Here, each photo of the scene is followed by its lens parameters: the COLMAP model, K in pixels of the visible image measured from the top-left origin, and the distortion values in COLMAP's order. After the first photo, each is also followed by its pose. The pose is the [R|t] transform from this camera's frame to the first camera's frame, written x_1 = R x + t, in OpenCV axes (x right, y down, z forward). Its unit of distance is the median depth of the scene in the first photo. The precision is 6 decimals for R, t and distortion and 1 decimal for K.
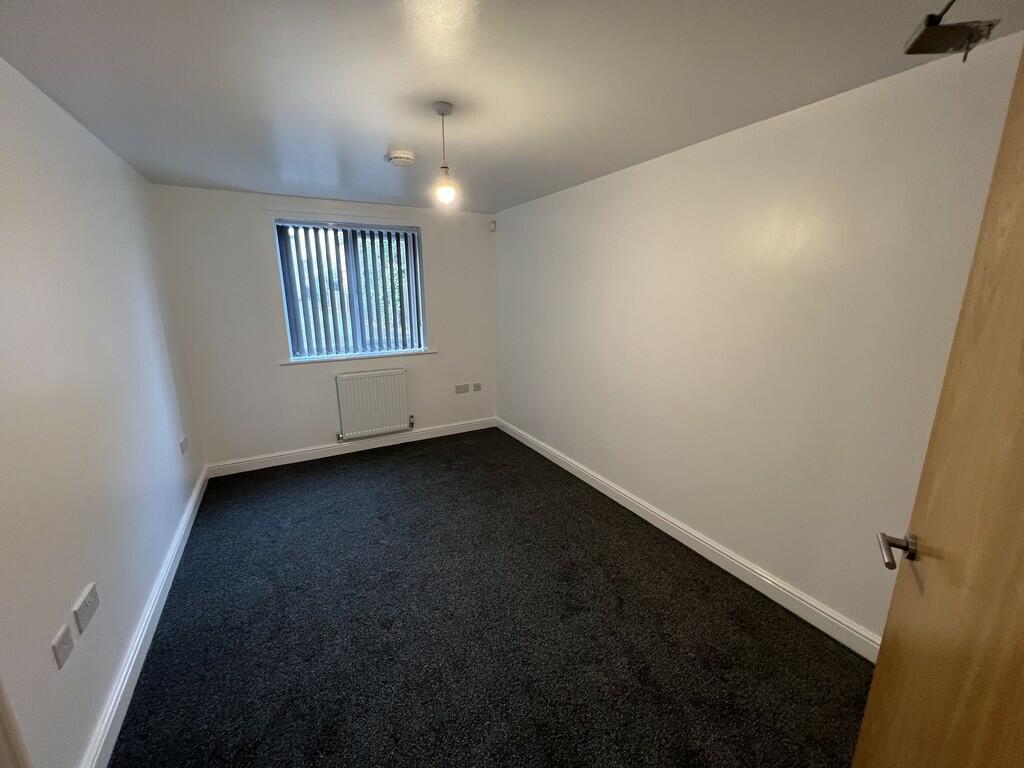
lens RADIAL K [[408.7, 0, 507.5], [0, 408.7, 384.0], [0, 0, 1]] dist [-0.001298, -0.000583]
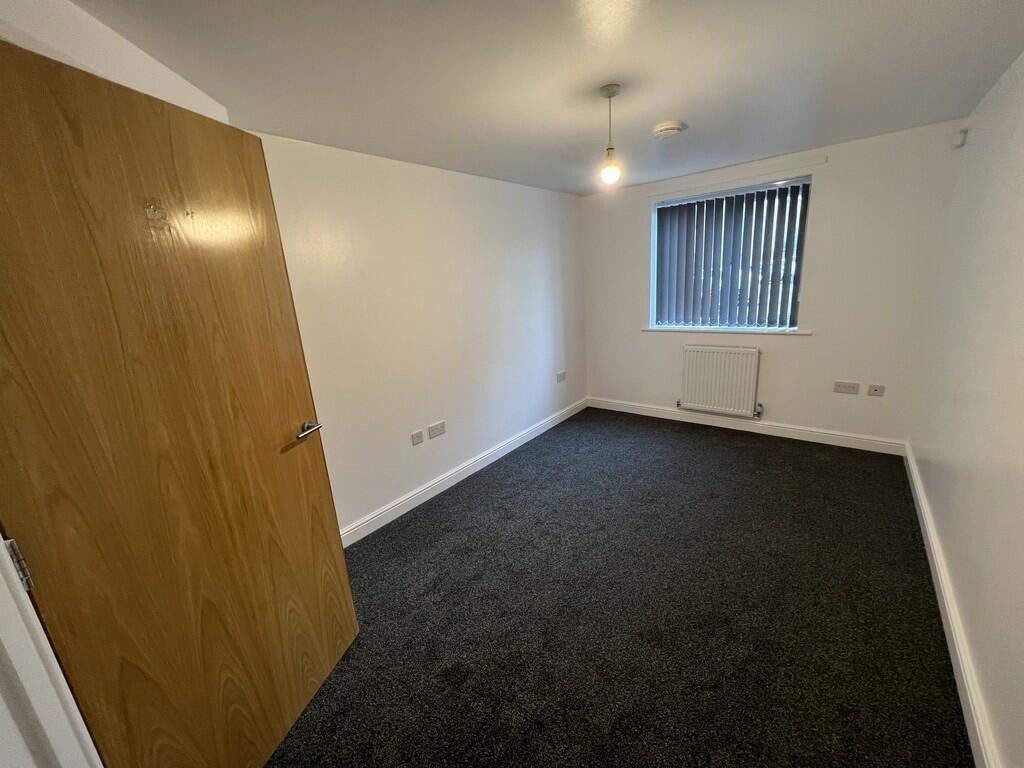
lens RADIAL K [[408.7, 0, 512.4], [0, 408.7, 384.5], [0, 0, 1]] dist [-0.001298, -0.000583]
pose [[0.374497, 0.214595, -0.902054, 0.361348], [-0.141162, 0.974705, 0.173273, -0.040827], [0.916420, 0.062446, 0.395317, 0.177662]]
